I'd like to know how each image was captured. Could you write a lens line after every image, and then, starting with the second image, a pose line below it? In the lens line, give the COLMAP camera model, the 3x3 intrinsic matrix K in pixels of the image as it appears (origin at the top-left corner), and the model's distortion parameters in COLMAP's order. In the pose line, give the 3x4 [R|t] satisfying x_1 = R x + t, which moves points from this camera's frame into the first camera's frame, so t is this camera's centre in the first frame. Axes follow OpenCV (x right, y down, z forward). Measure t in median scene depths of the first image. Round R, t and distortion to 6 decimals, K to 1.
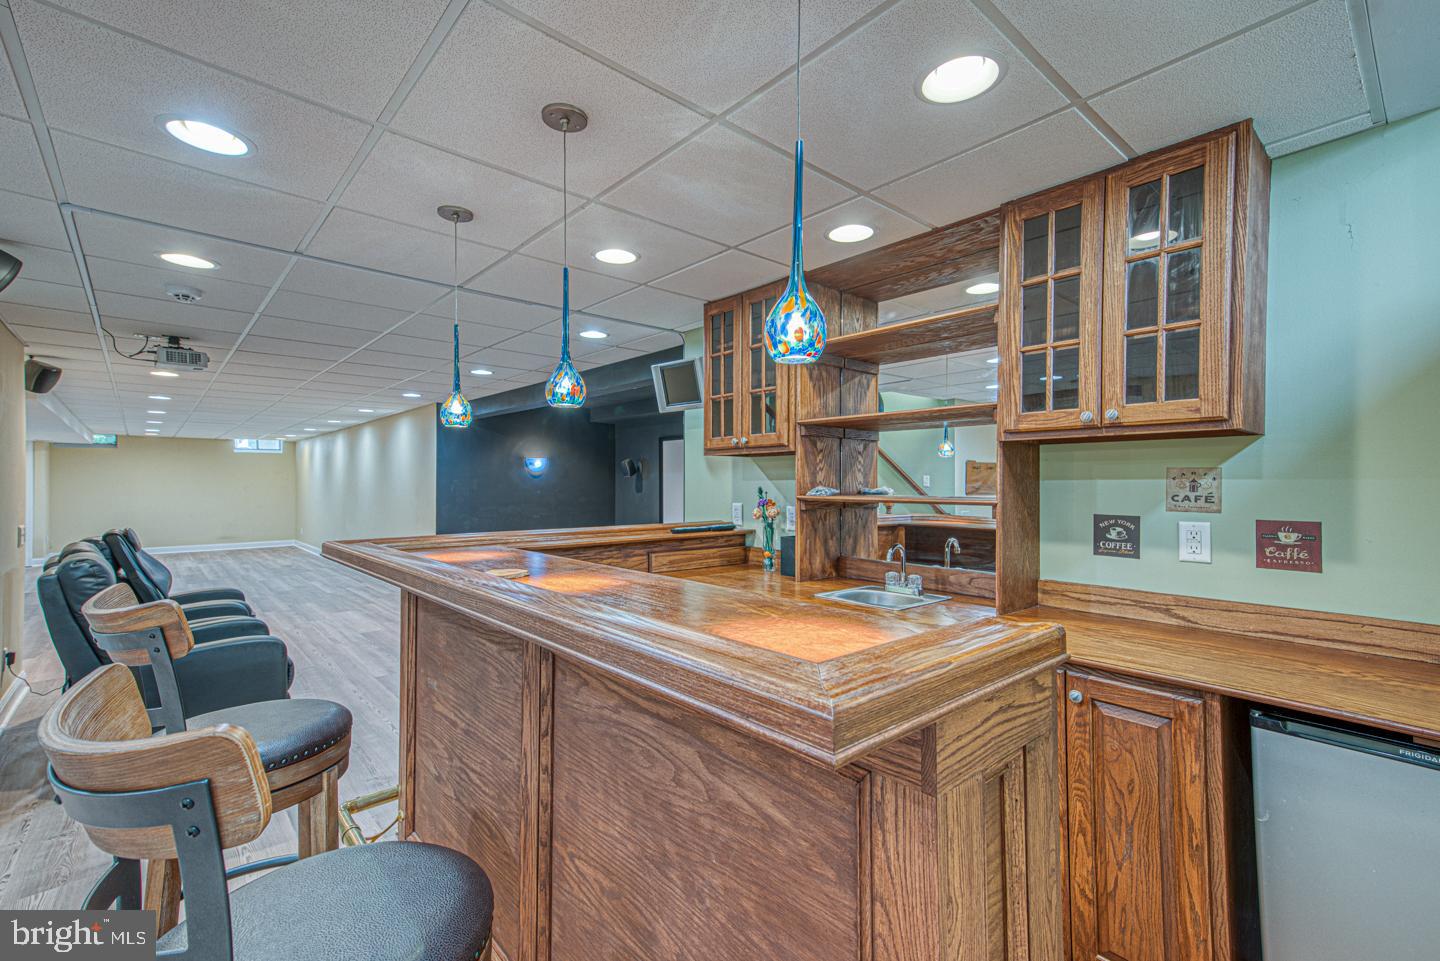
lens RADIAL K [[646.4, 0, 720.4], [0, 646.4, 476.8], [0, 0, 1]] dist [0.003605, 0.000229]
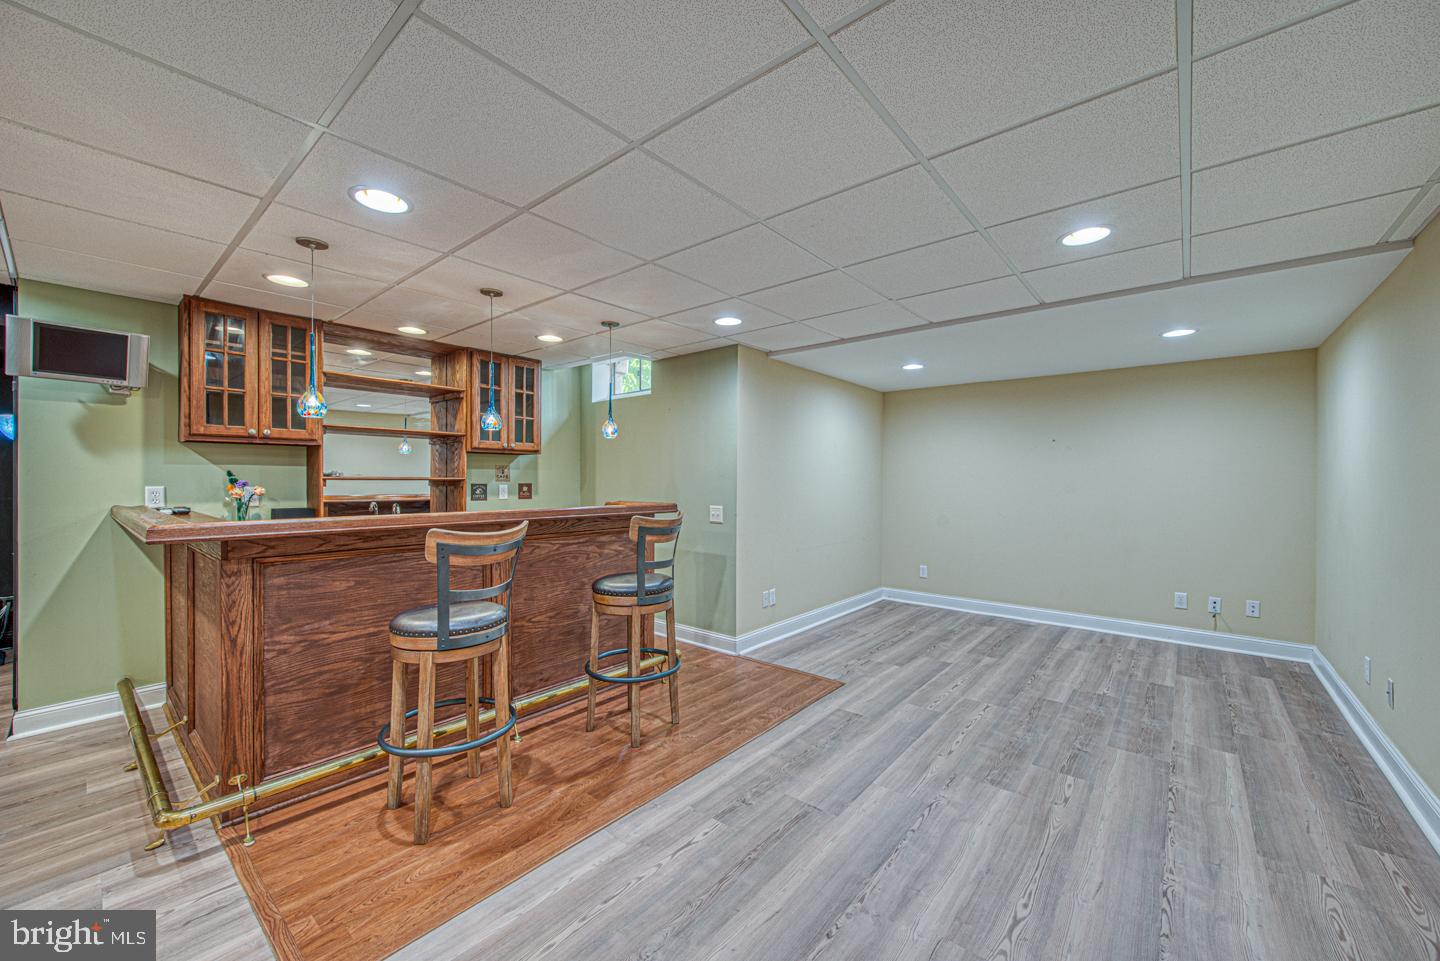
lens RADIAL K [[556.3, 0, 720.4], [0, 556.3, 477.7], [0, 0, 1]] dist [0.000391, 0.000019]
pose [[-0.144590, -0.002428, 0.989489, -1.827333], [-0.016855, 0.999858, -0.000009, 0.024625], [-0.989348, -0.016680, -0.144610, 0.450492]]
